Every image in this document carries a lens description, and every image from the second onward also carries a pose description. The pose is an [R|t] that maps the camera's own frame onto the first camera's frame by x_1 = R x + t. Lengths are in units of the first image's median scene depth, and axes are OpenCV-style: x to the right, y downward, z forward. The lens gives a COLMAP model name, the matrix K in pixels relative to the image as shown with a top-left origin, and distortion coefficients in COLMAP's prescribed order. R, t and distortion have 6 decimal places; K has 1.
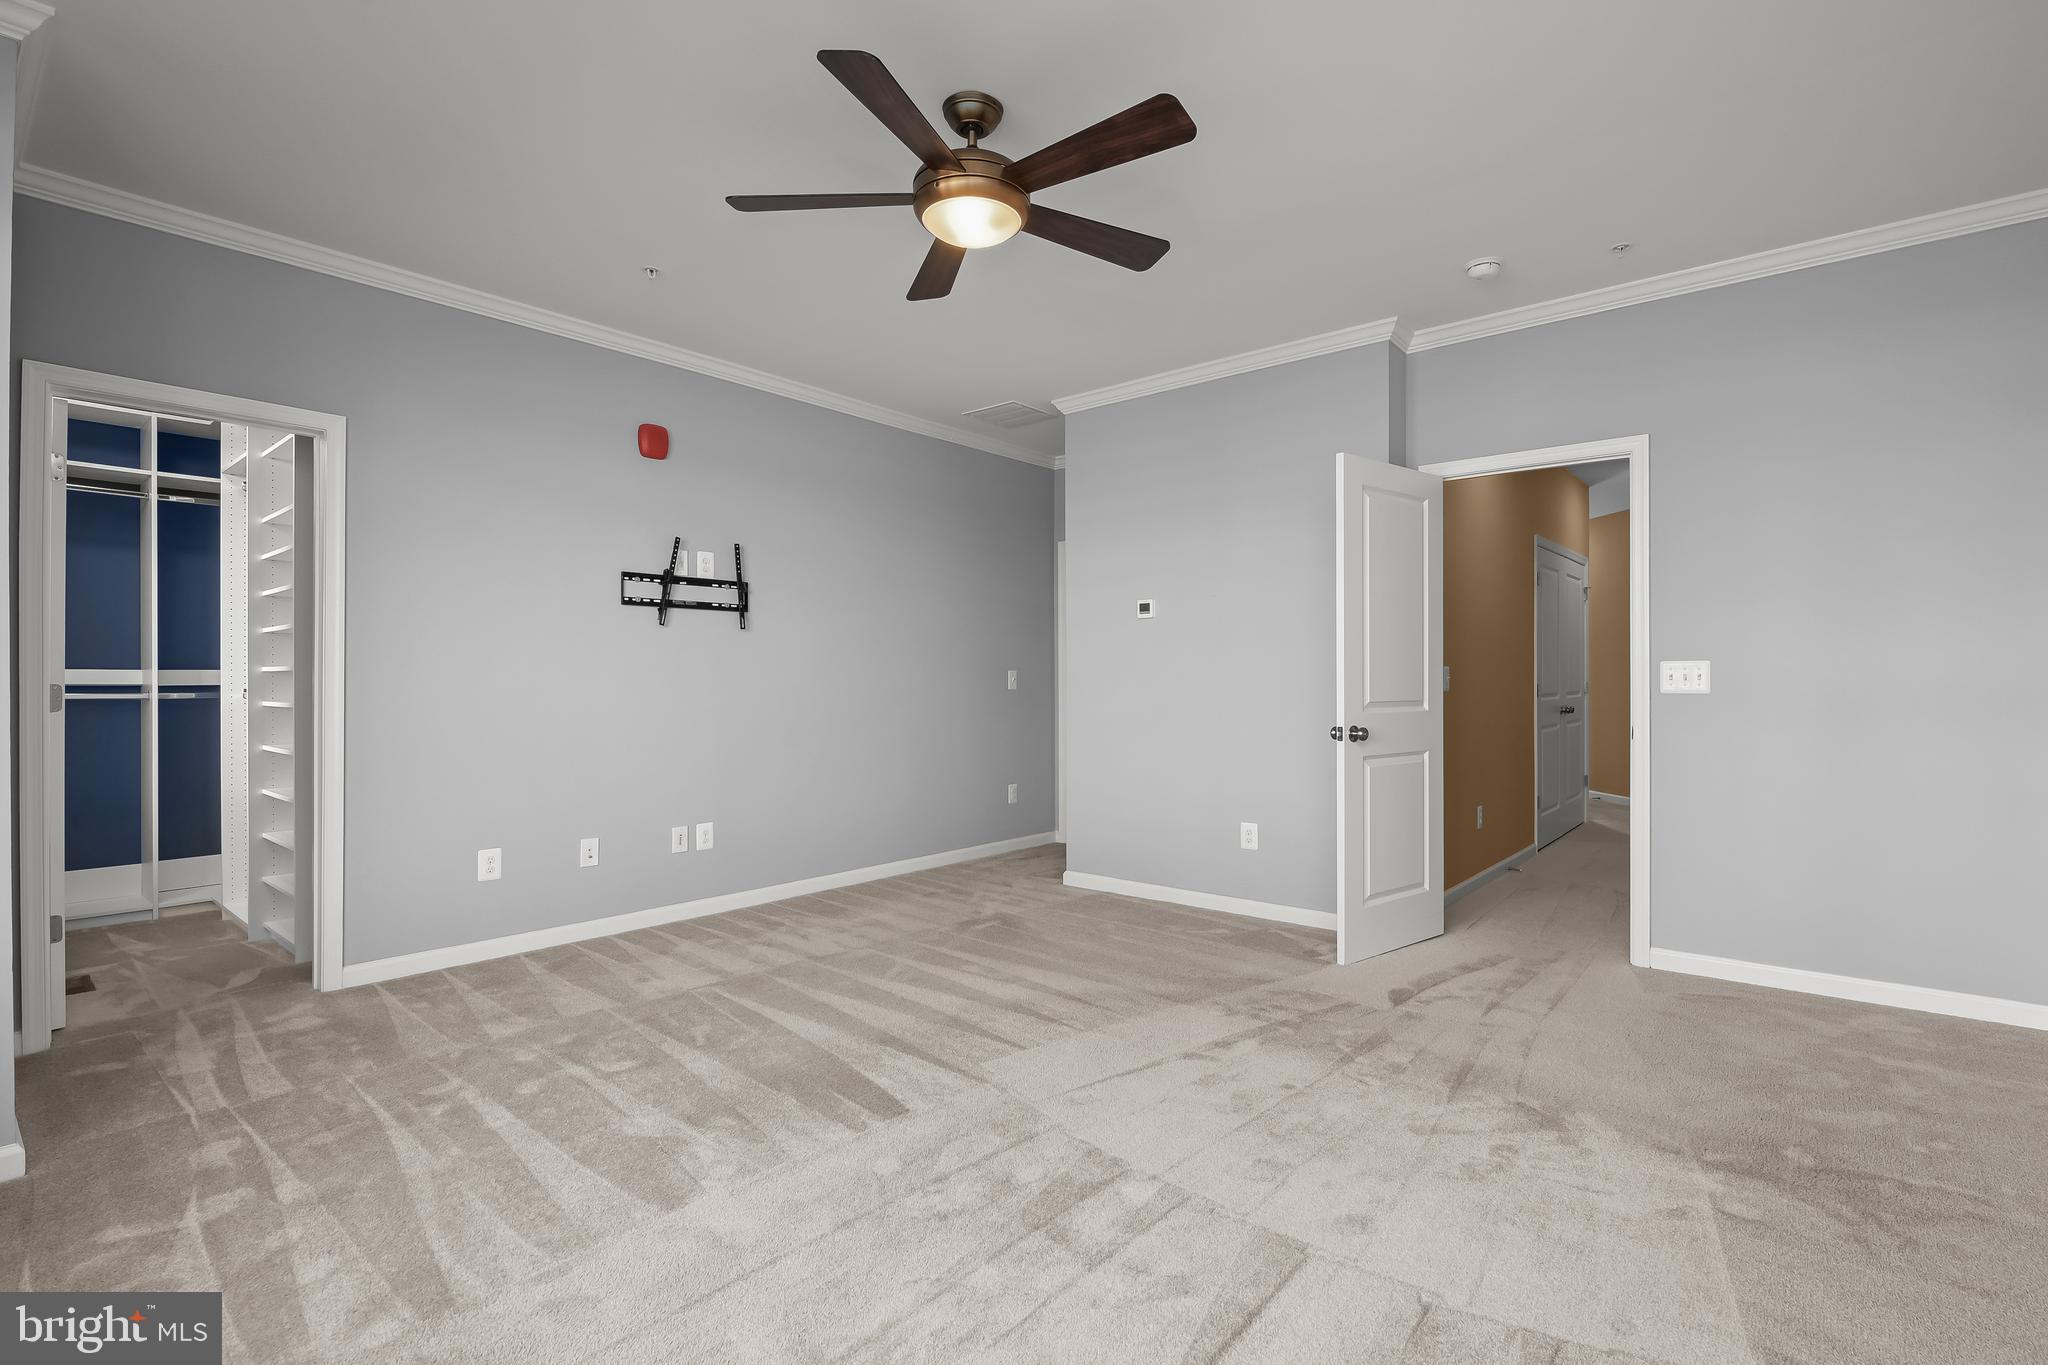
lens RADIAL K [[935.1, 0, 1021.0], [0, 935.1, 682.2], [0, 0, 1]] dist [-0.005567, 0.001746]
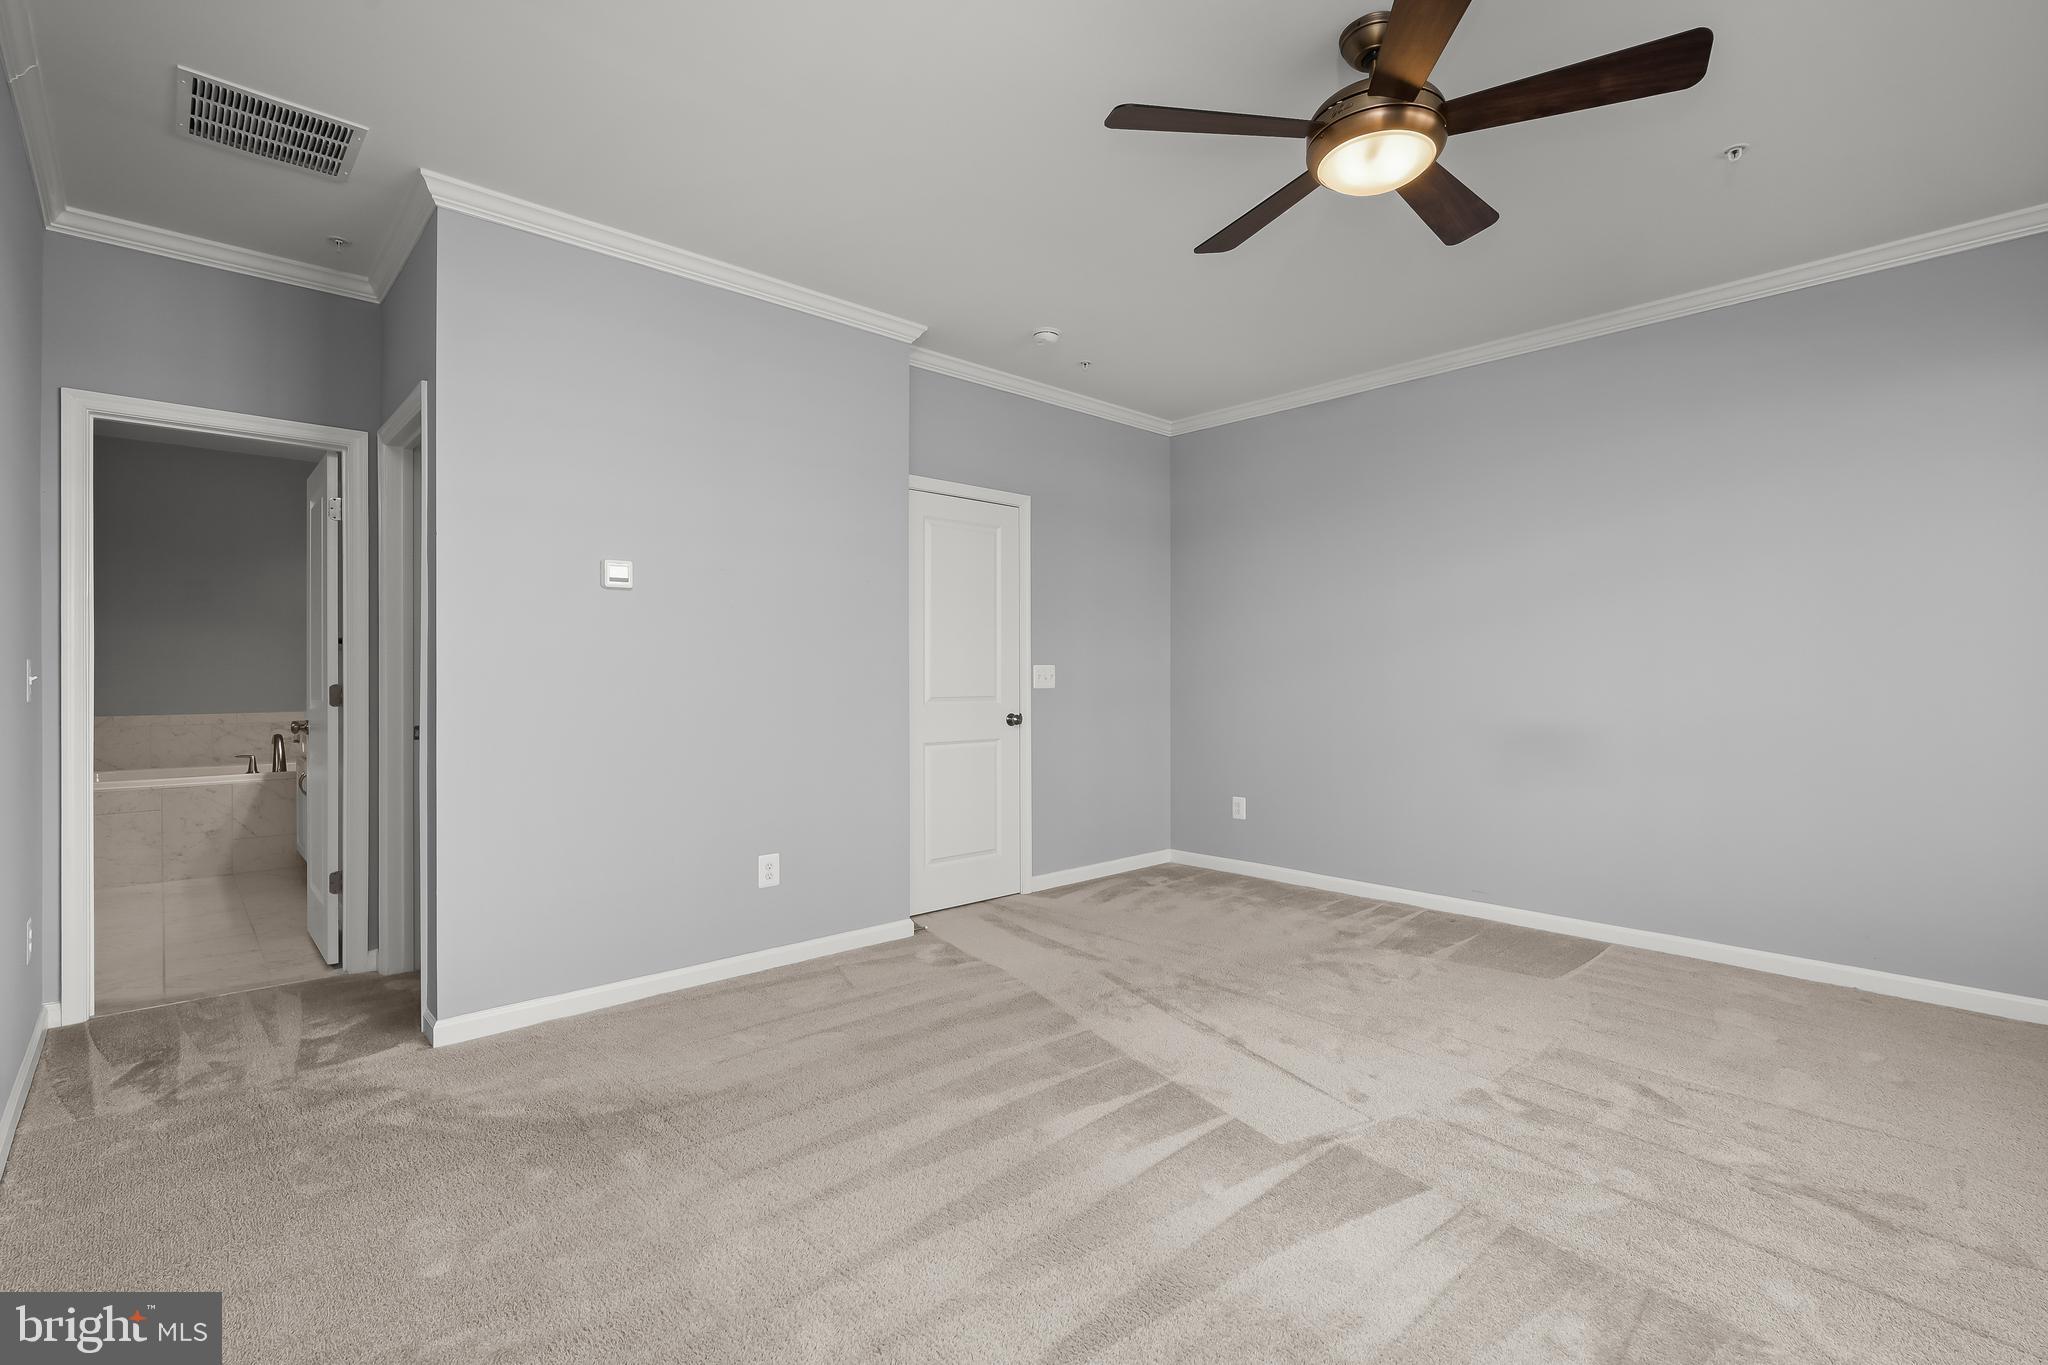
lens RADIAL K [[935.1, 0, 1031.0], [0, 935.1, 675.8], [0, 0, 1]] dist [-0.005567, 0.001746]
pose [[0.127077, -0.000278, 0.991893, -0.801644], [0.002151, 0.999998, 0.000005, -0.008022], [-0.991891, 0.002132, 0.127077, 0.998875]]
